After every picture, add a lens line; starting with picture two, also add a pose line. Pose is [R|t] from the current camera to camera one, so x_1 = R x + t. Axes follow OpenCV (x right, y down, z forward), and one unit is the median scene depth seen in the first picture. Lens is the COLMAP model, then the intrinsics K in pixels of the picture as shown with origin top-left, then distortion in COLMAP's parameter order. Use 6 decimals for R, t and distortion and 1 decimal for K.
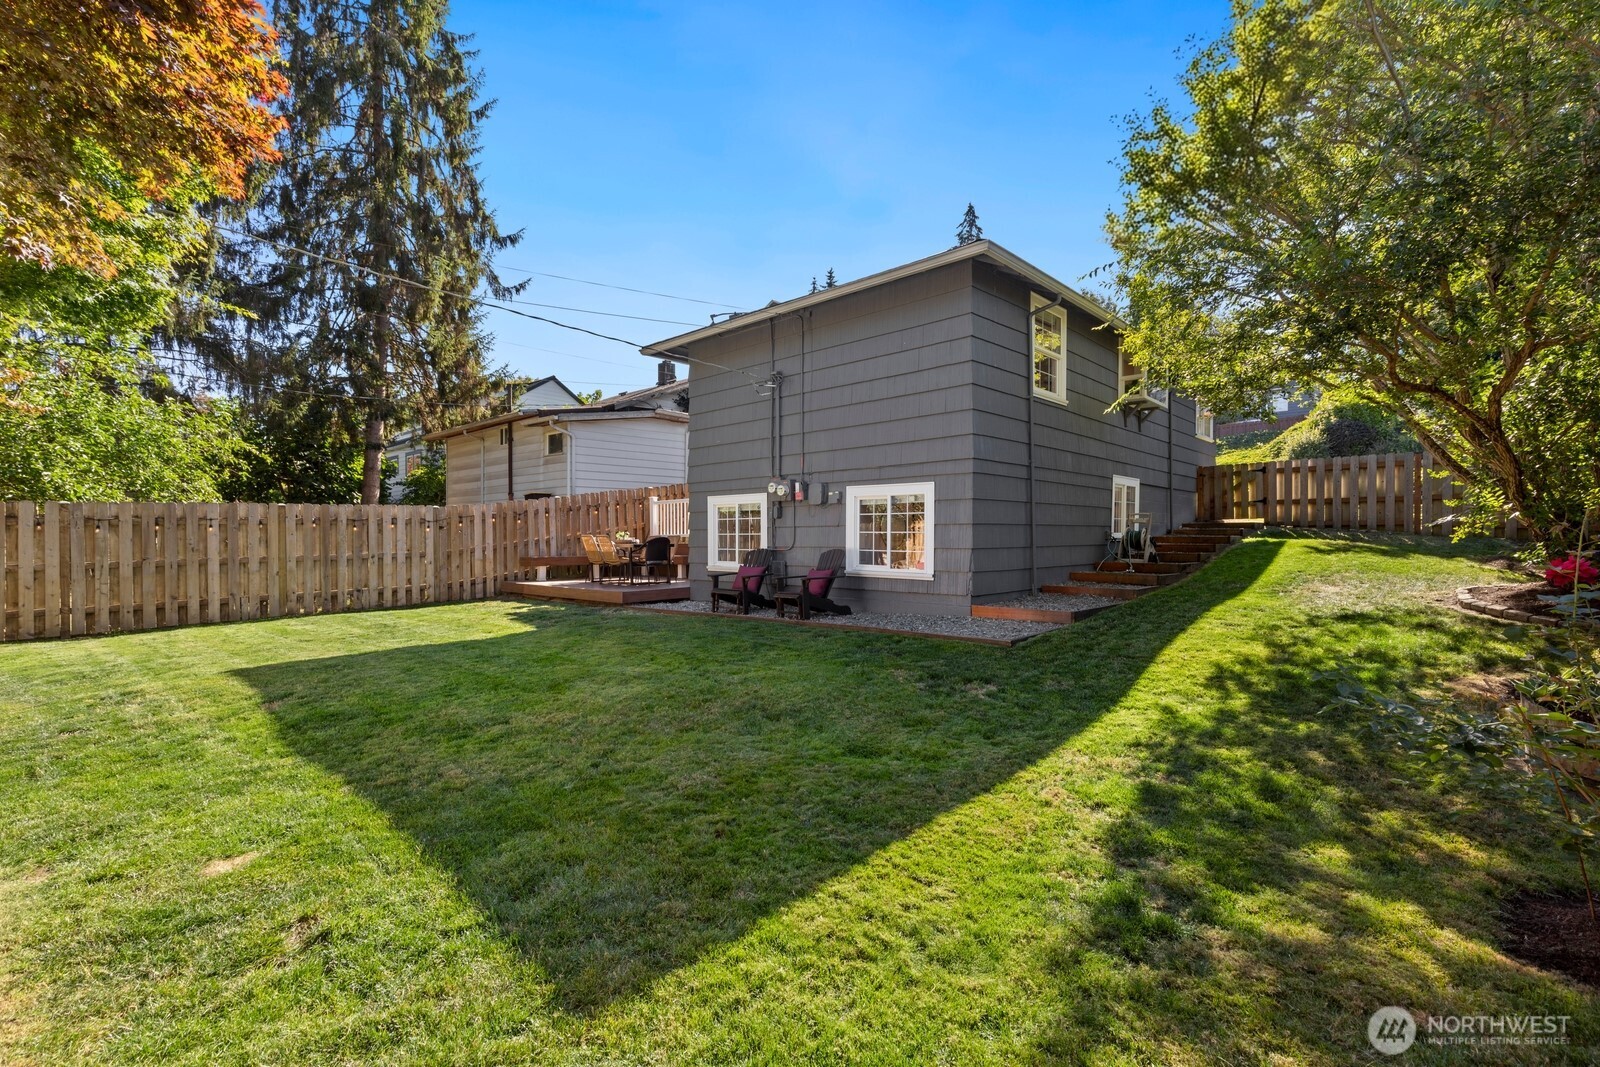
lens RADIAL K [[737.7, 0, 793.0], [0, 737.7, 537.0], [0, 0, 1]] dist [0.009789, -0.003940]
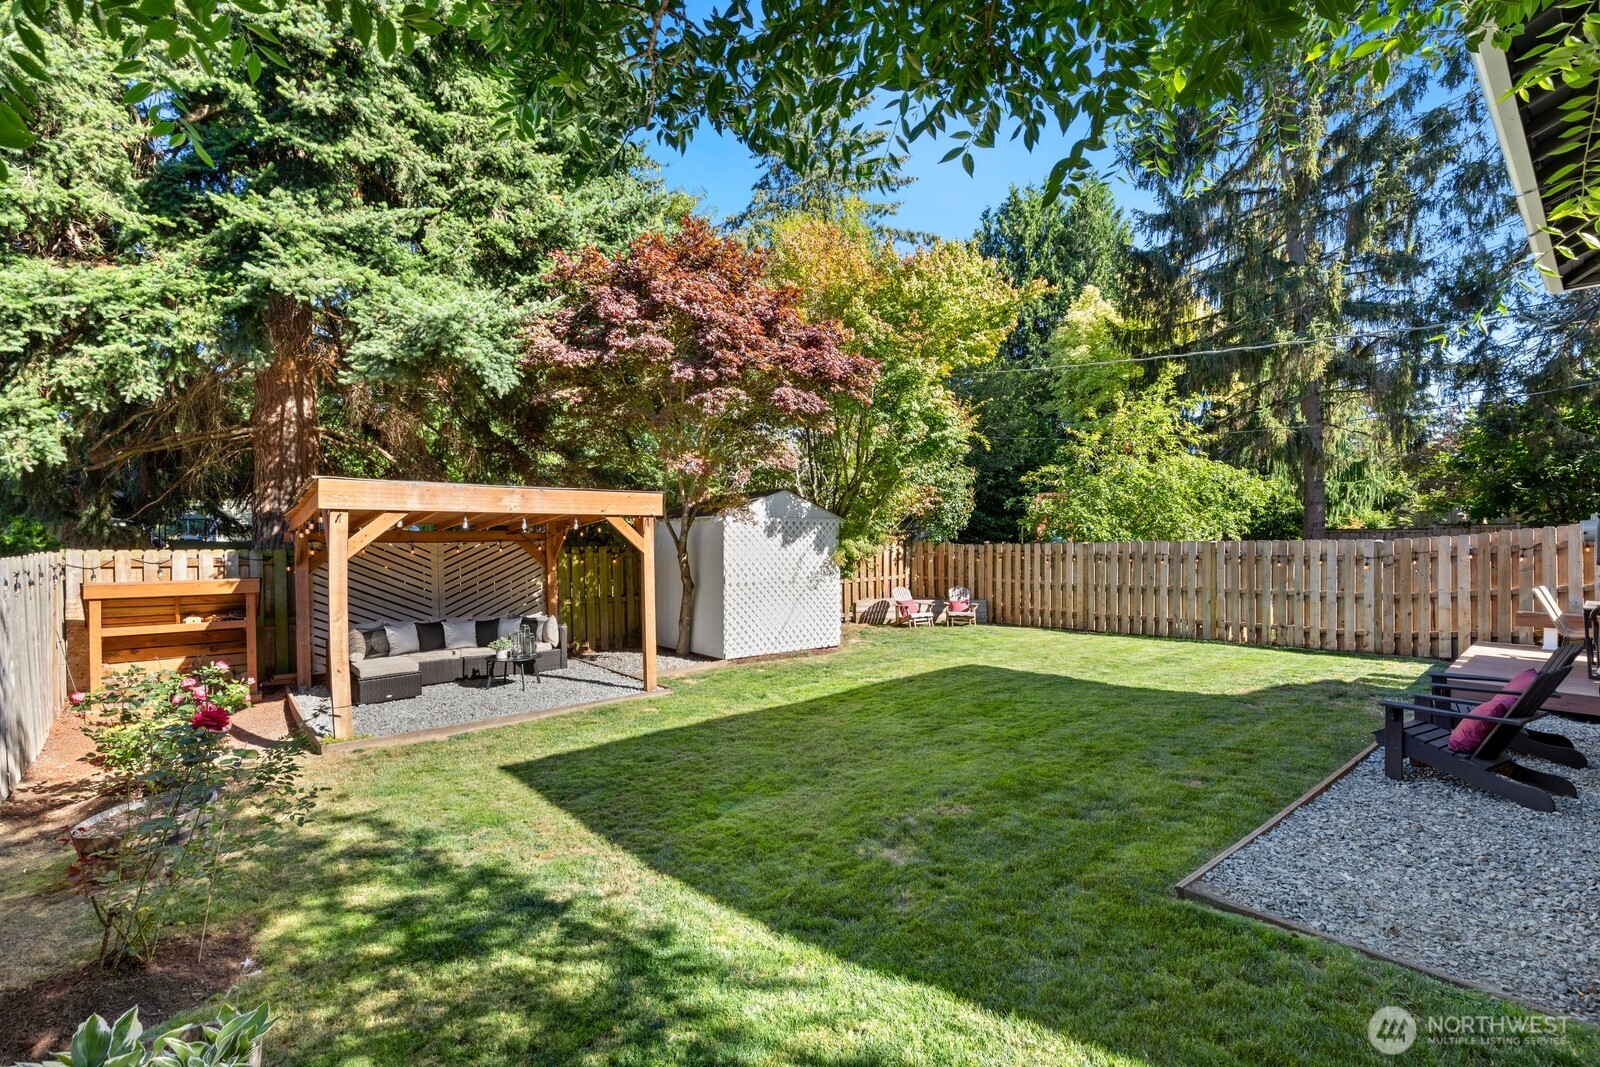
lens RADIAL K [[737.7, 0, 805.3], [0, 737.7, 538.4], [0, 0, 1]] dist [0.009789, -0.003940]
pose [[-0.120997, 0.009145, -0.992611, 0.576375], [-0.001142, 0.999956, 0.009352, -0.066901], [0.992652, 0.002265, -0.120981, 0.586585]]
